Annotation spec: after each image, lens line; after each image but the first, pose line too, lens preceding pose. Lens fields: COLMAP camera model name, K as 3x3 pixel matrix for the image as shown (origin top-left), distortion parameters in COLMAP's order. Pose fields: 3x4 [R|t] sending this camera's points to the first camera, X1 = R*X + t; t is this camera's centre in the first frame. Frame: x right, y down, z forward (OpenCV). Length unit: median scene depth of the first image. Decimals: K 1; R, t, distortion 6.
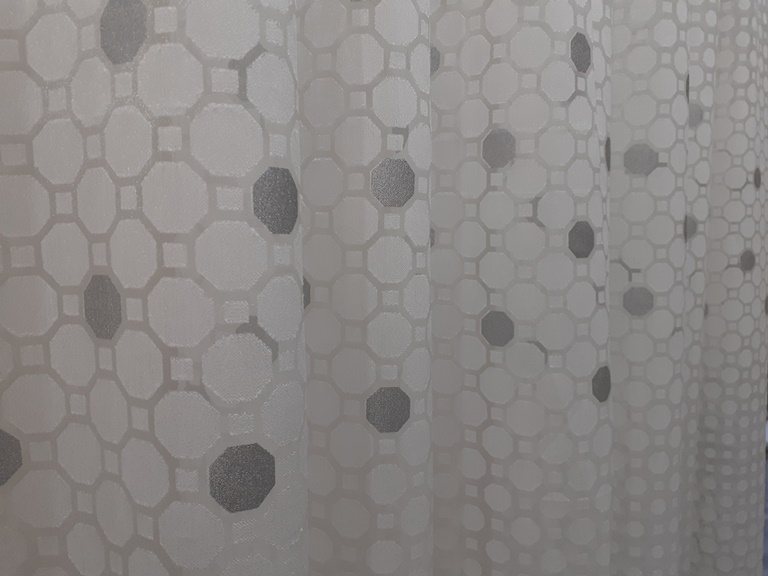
lens RADIAL K [[606.2, 0, 379.8], [0, 606.2, 302.5], [0, 0, 1]] dist [0.034804, -0.062518]
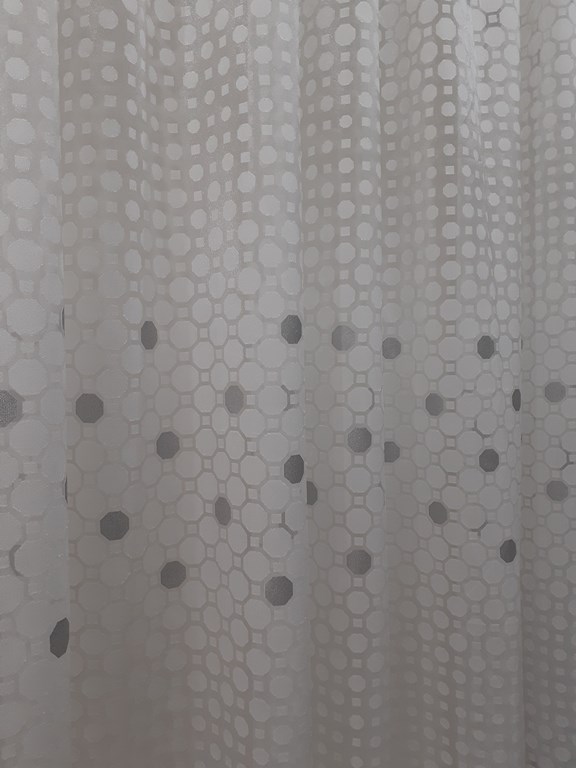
lens RADIAL K [[606.2, 0, 290.0], [0, 606.2, 376.6], [0, 0, 1]] dist [0.034804, -0.062518]
pose [[0.969363, -0.008279, -0.245491, 0.352422], [-0.012085, 0.996614, -0.081328, -0.302274], [0.245333, 0.081803, 0.965981, -1.162450]]
